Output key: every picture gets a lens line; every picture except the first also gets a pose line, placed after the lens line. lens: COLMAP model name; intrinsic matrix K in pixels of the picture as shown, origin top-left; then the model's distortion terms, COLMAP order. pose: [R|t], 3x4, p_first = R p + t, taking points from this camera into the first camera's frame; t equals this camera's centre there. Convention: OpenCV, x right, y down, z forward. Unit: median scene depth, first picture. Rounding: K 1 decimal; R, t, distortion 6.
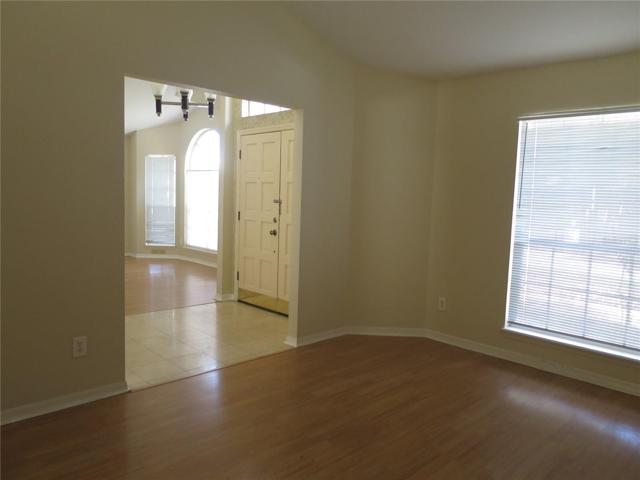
lens RADIAL K [[471.3, 0, 320.9], [0, 471.3, 237.9], [0, 0, 1]] dist [-0.039983, 0.022503]
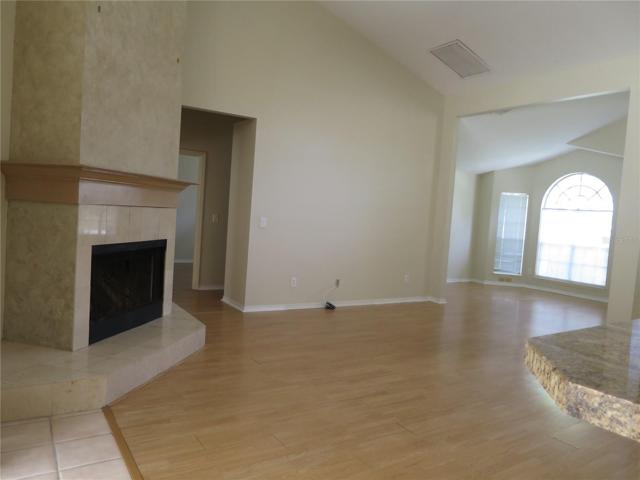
lens RADIAL K [[471.3, 0, 320.9], [0, 471.3, 237.9], [0, 0, 1]] dist [-0.039983, 0.022503]
pose [[0.982314, 0.043777, -0.182054, -0.994487], [-0.051991, 0.997822, -0.040587, -0.002908], [0.179881, 0.049334, 0.982451, -0.292992]]
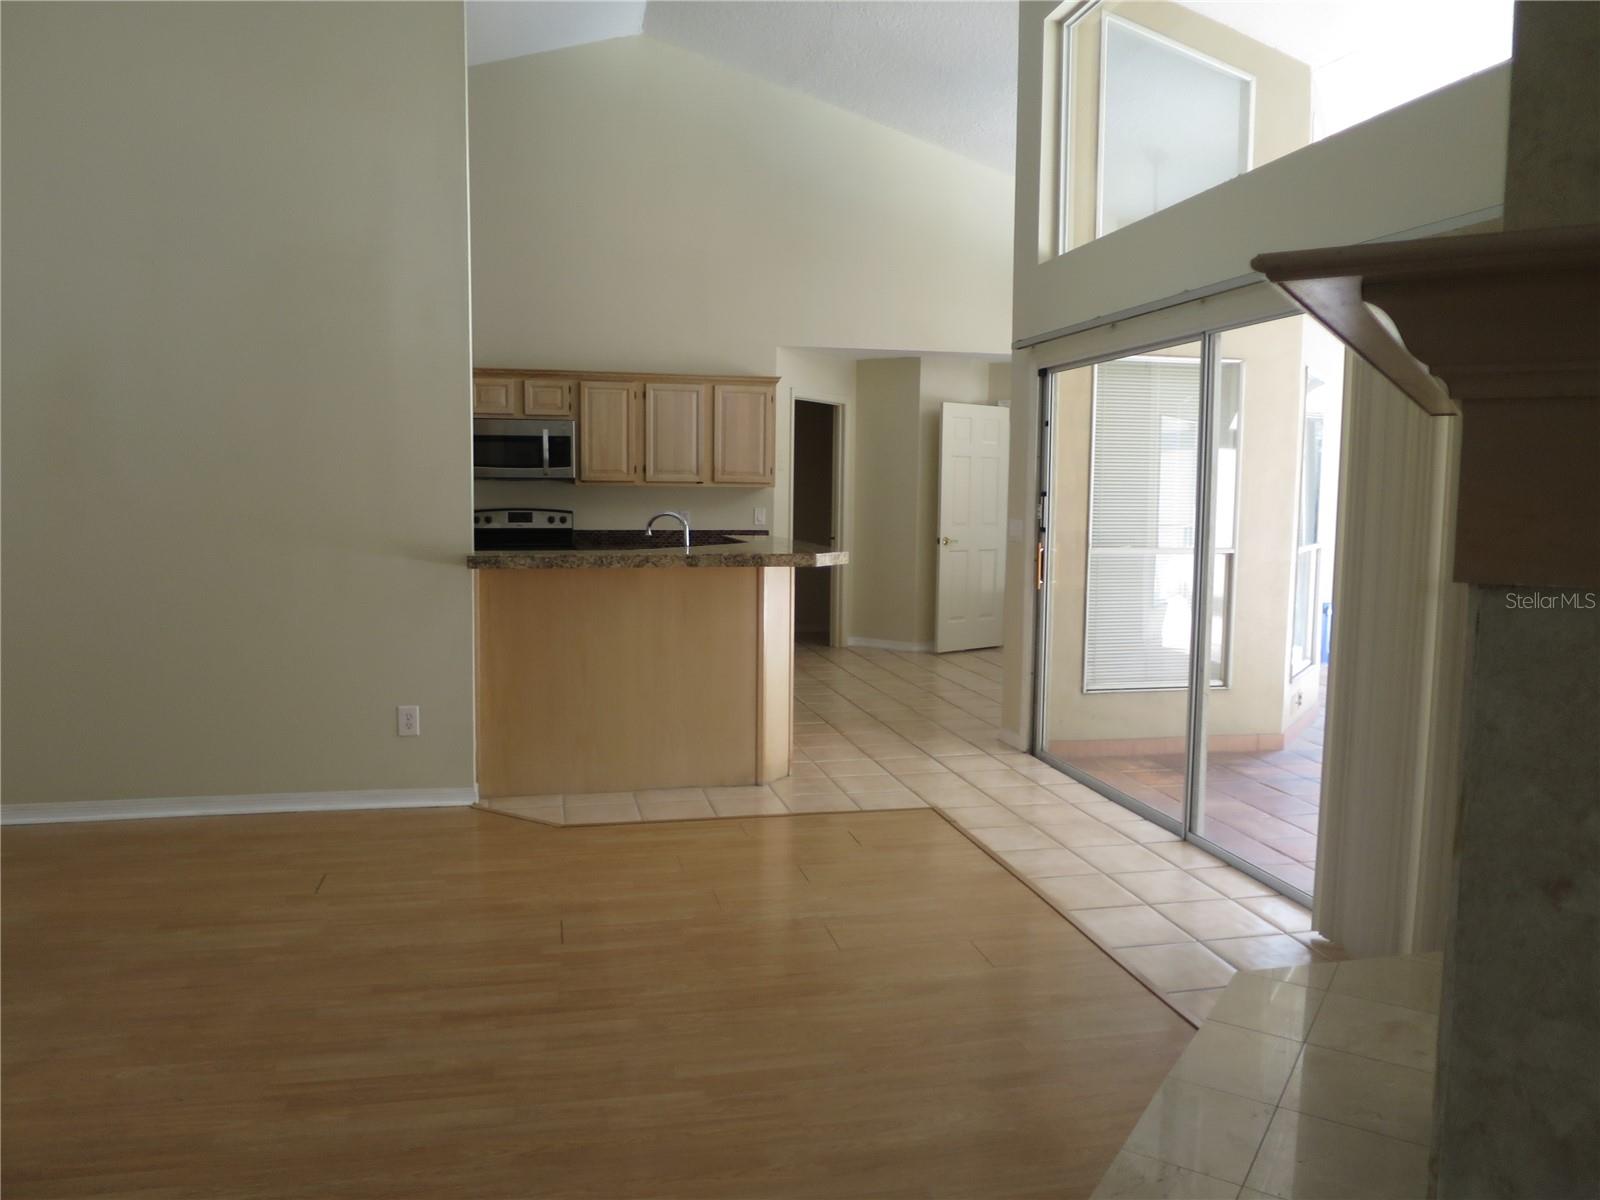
lens RADIAL K [[1178.2, 0, 802.2], [0, 1178.2, 594.7], [0, 0, 1]] dist [-0.039983, 0.022503]
pose [[-0.851666, -0.090128, 0.516276, -1.419167], [0.007773, 0.982821, 0.184397, -0.113060], [-0.524027, 0.161058, -0.836335, 0.710203]]
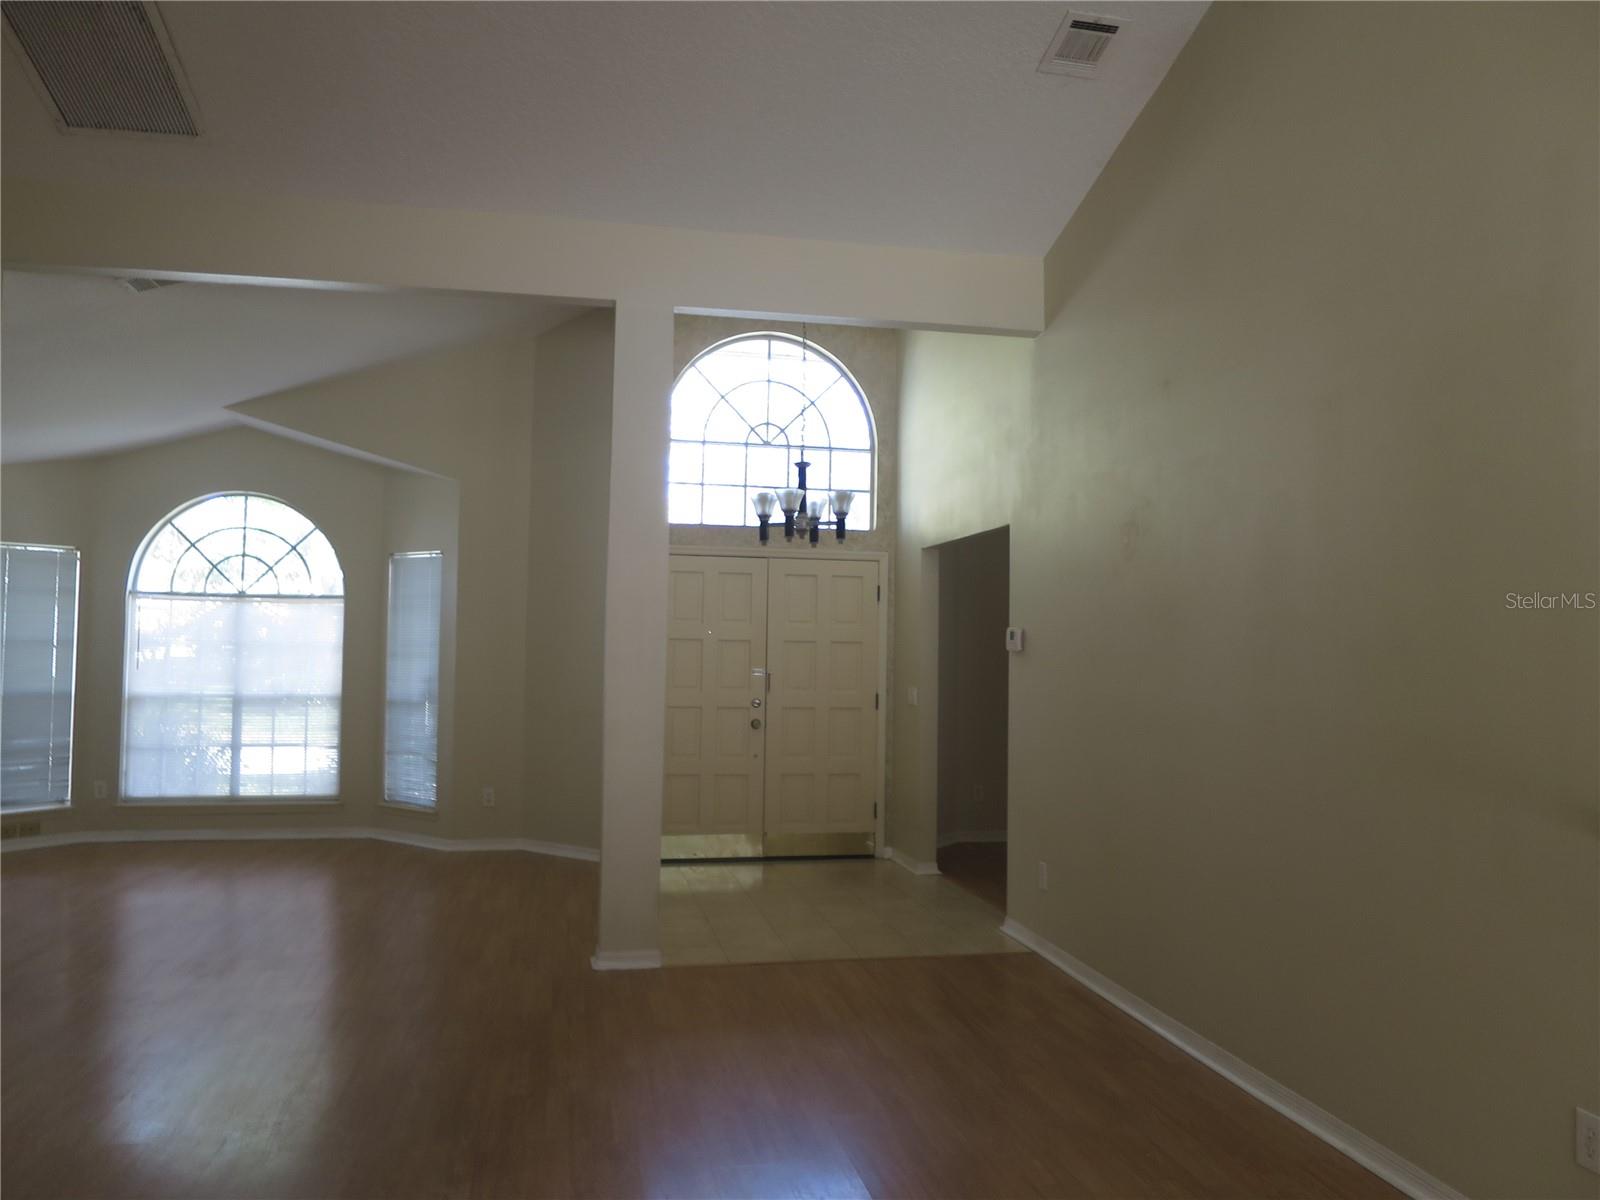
lens RADIAL K [[1178.2, 0, 802.2], [0, 1178.2, 594.7], [0, 0, 1]] dist [-0.039983, 0.022503]
pose [[0.537073, 0.011655, 0.843455, -1.284007], [0.077217, 0.995027, -0.062917, -0.073256], [-0.839994, 0.098920, 0.533502, 0.131622]]
